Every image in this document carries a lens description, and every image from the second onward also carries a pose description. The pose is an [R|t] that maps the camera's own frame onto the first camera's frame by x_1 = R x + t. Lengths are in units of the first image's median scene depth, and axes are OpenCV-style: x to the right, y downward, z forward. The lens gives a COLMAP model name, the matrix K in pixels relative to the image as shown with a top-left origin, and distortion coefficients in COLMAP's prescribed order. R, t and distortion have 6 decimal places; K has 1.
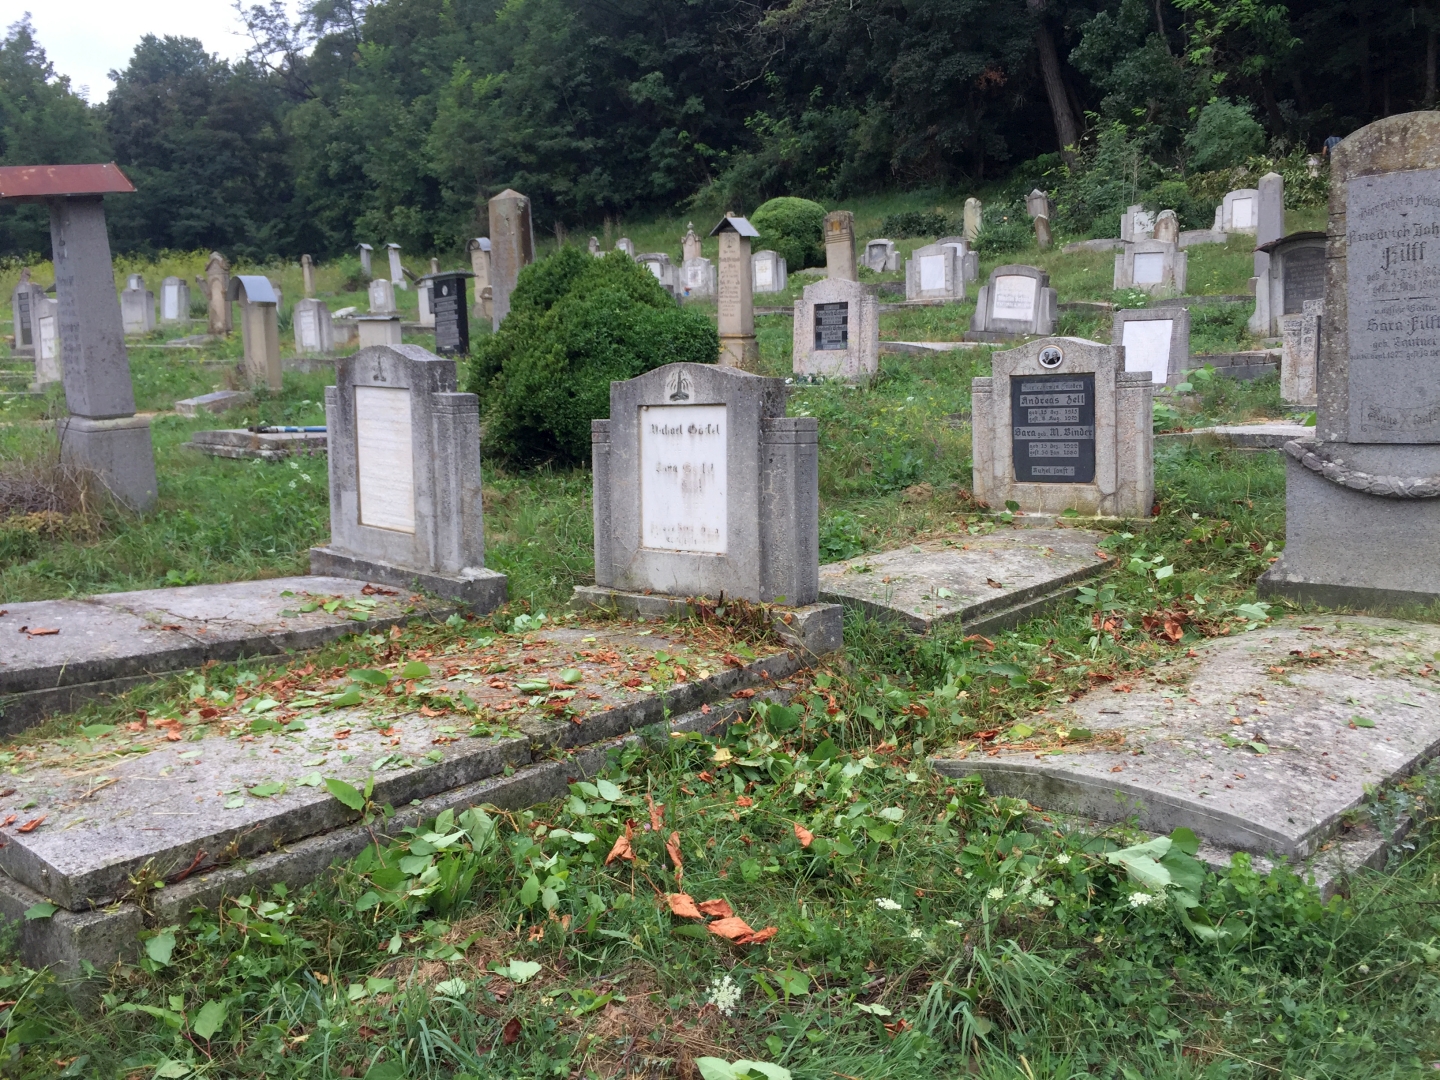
lens RADIAL K [[1193.4, 0, 734.4], [0, 1193.4, 547.5], [0, 0, 1]] dist [0.053651, -0.081511]
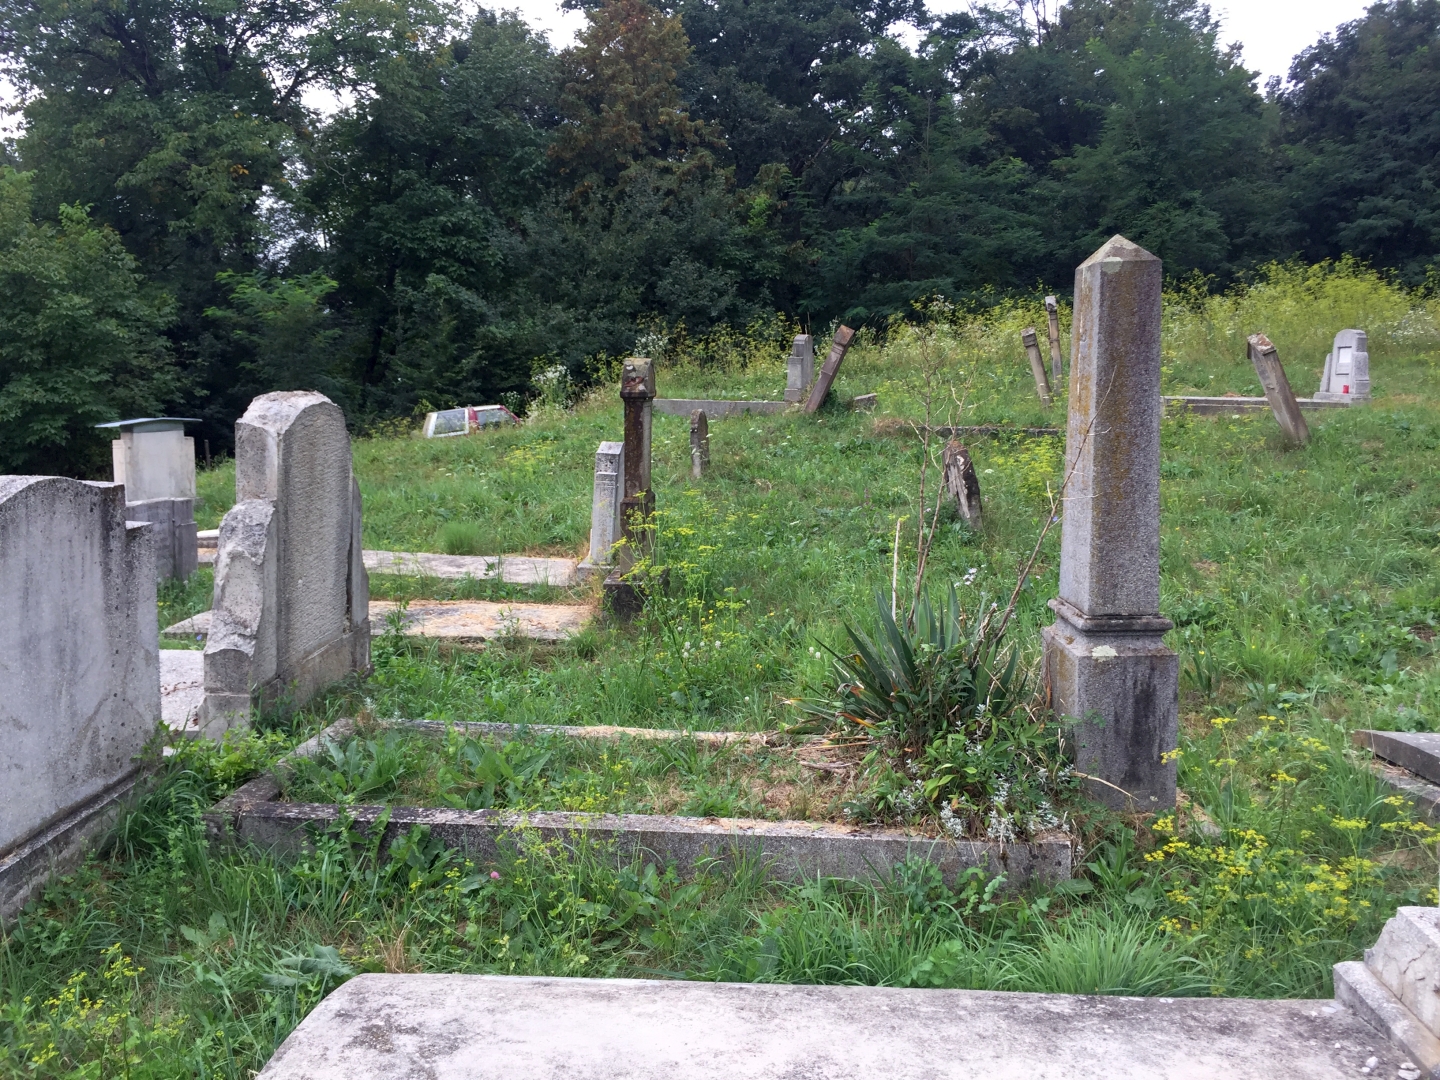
lens RADIAL K [[1193.4, 0, 728.5], [0, 1193.4, 550.7], [0, 0, 1]] dist [0.053651, -0.081511]
pose [[0.612586, 0.128041, -0.779964, -0.189295], [-0.138696, 0.988894, 0.053407, -0.113251], [0.778140, 0.075462, 0.623541, 0.470539]]
